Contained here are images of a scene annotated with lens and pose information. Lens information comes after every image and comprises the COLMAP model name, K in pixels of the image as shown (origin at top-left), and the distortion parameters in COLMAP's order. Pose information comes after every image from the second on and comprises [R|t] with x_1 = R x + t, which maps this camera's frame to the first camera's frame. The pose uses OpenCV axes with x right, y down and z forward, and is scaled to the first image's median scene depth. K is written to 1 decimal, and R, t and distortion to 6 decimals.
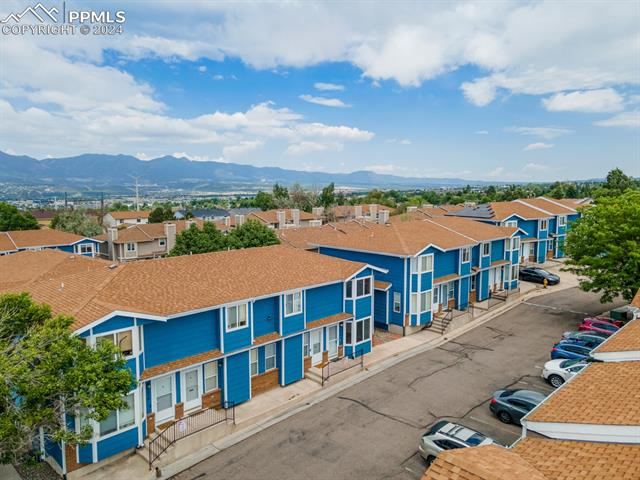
lens RADIAL K [[468.1, 0, 320.0], [0, 468.1, 240.0], [0, 0, 1]] dist [0.035787, 0.008403]
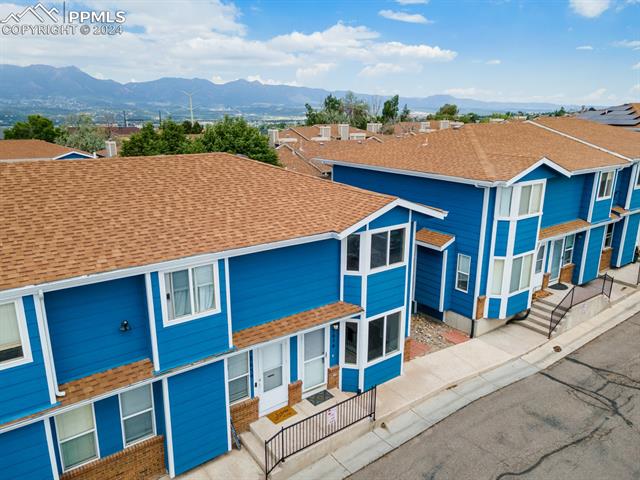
lens RADIAL K [[468.1, 0, 320.0], [0, 468.1, 240.0], [0, 0, 1]] dist [0.035787, 0.008403]
pose [[0.988595, 0.043950, -0.144041, 0.087215], [-0.021448, 0.987807, 0.154201, 0.021715], [0.149062, -0.149353, 0.977484, 0.508361]]
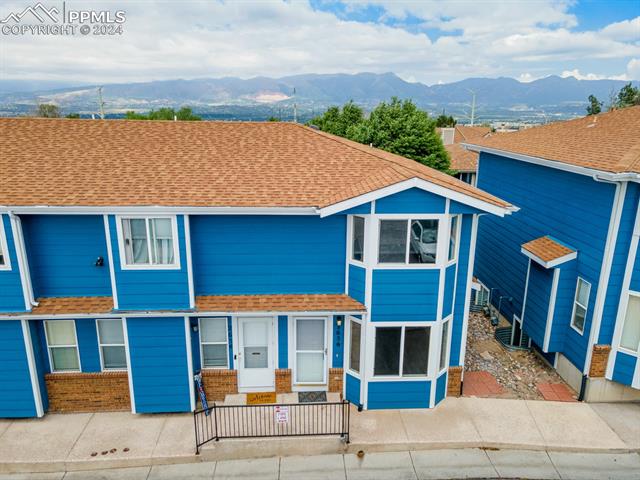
lens RADIAL K [[468.1, 0, 320.0], [0, 468.1, 240.0], [0, 0, 1]] dist [0.035787, 0.008403]
pose [[0.736132, 0.188165, -0.650156, 0.261241], [-0.086475, 0.978854, 0.185384, 0.035412], [0.671291, -0.080245, 0.736837, 0.642619]]
